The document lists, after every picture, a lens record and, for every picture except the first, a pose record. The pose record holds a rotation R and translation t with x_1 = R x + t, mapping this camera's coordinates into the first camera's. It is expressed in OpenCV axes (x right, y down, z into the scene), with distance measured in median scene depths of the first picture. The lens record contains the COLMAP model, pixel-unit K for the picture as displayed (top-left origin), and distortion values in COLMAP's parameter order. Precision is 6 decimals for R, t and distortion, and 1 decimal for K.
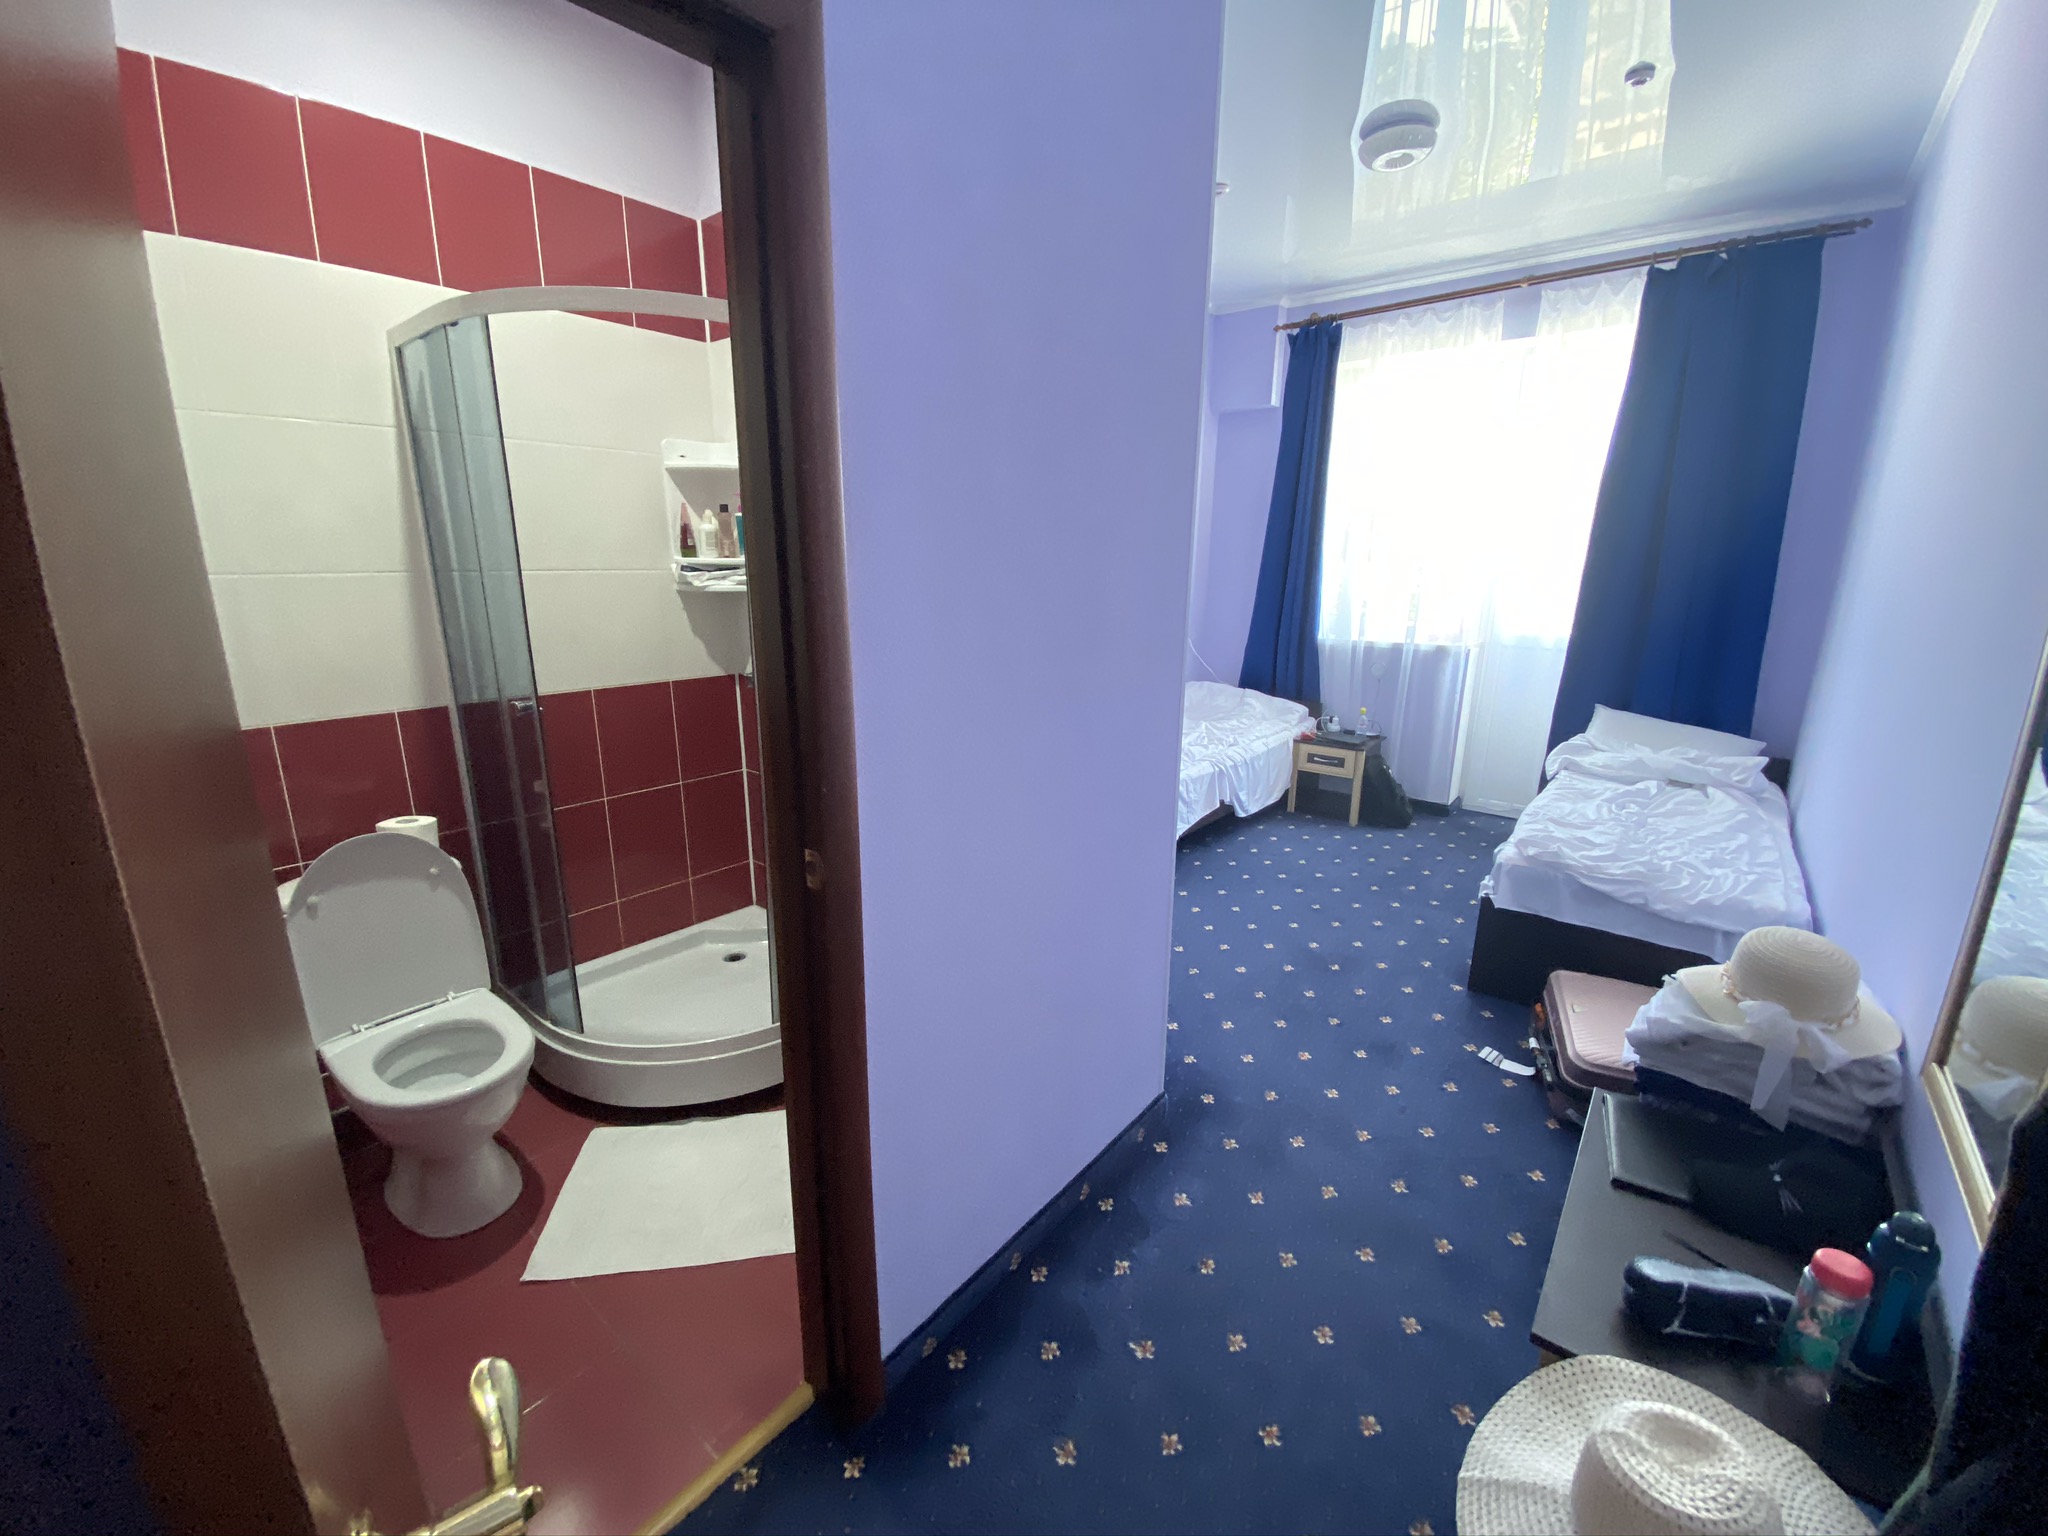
lens RADIAL K [[792.8, 0, 1034.5], [0, 792.8, 760.7], [0, 0, 1]] dist [0.000584, -0.014992]
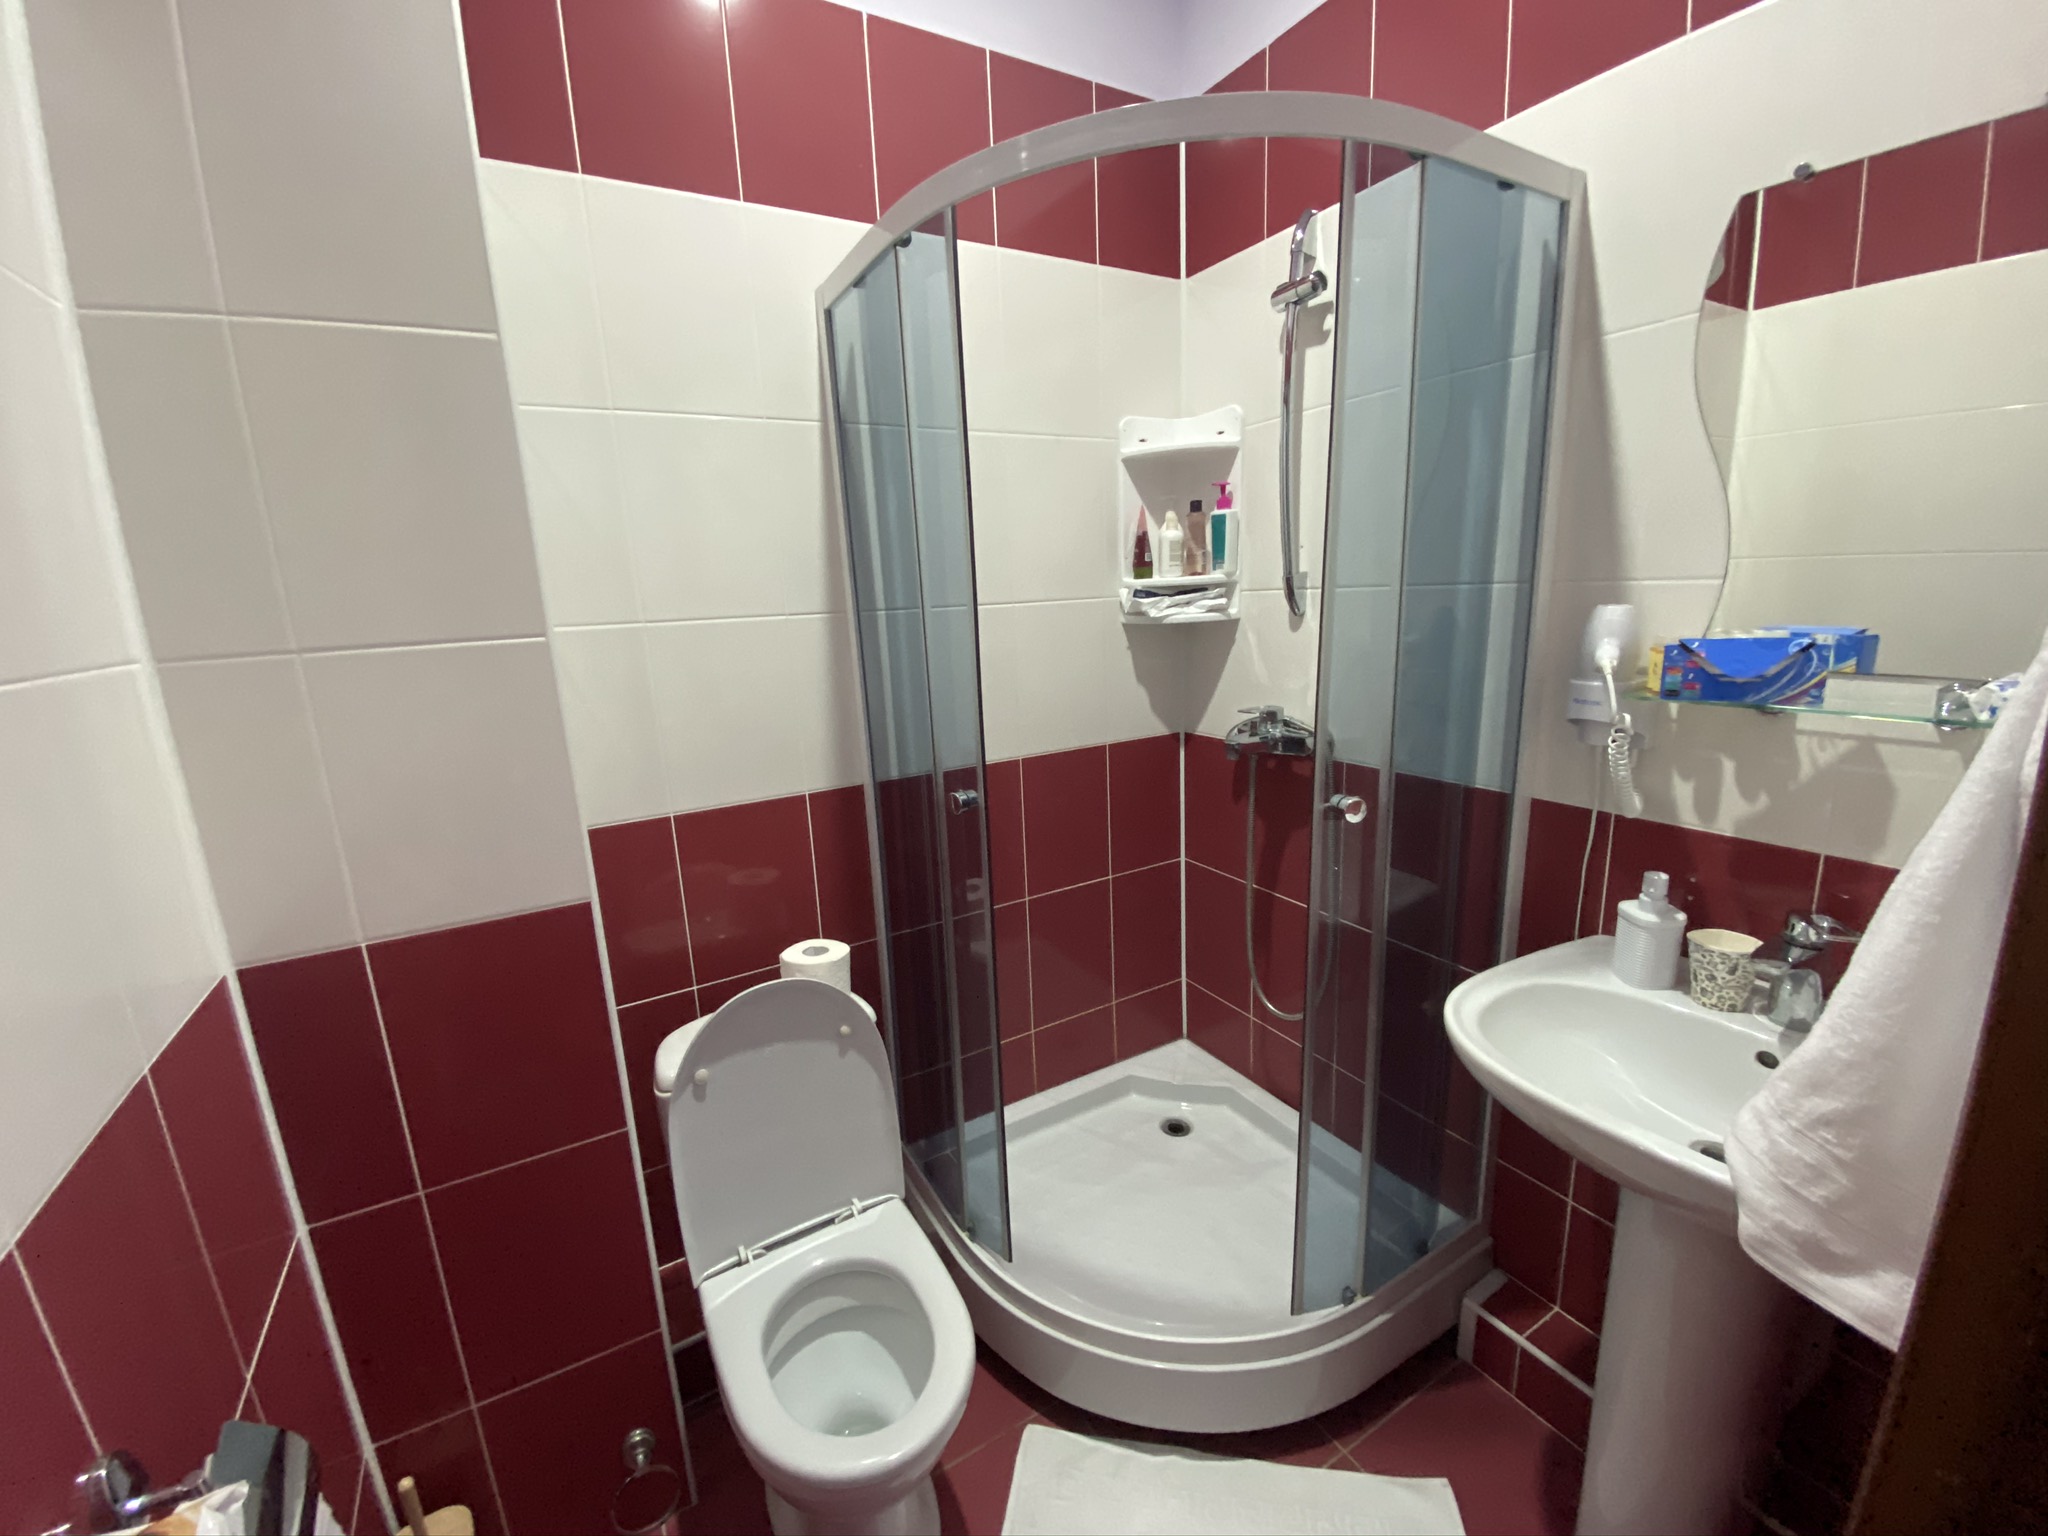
lens RADIAL K [[792.8, 0, 1034.5], [0, 792.8, 760.7], [0, 0, 1]] dist [0.000584, -0.014992]
pose [[0.926196, 0.021572, -0.376425, -0.257424], [-0.034031, 0.999070, -0.026481, -0.067517], [0.375504, 0.037337, 0.926068, 0.299358]]
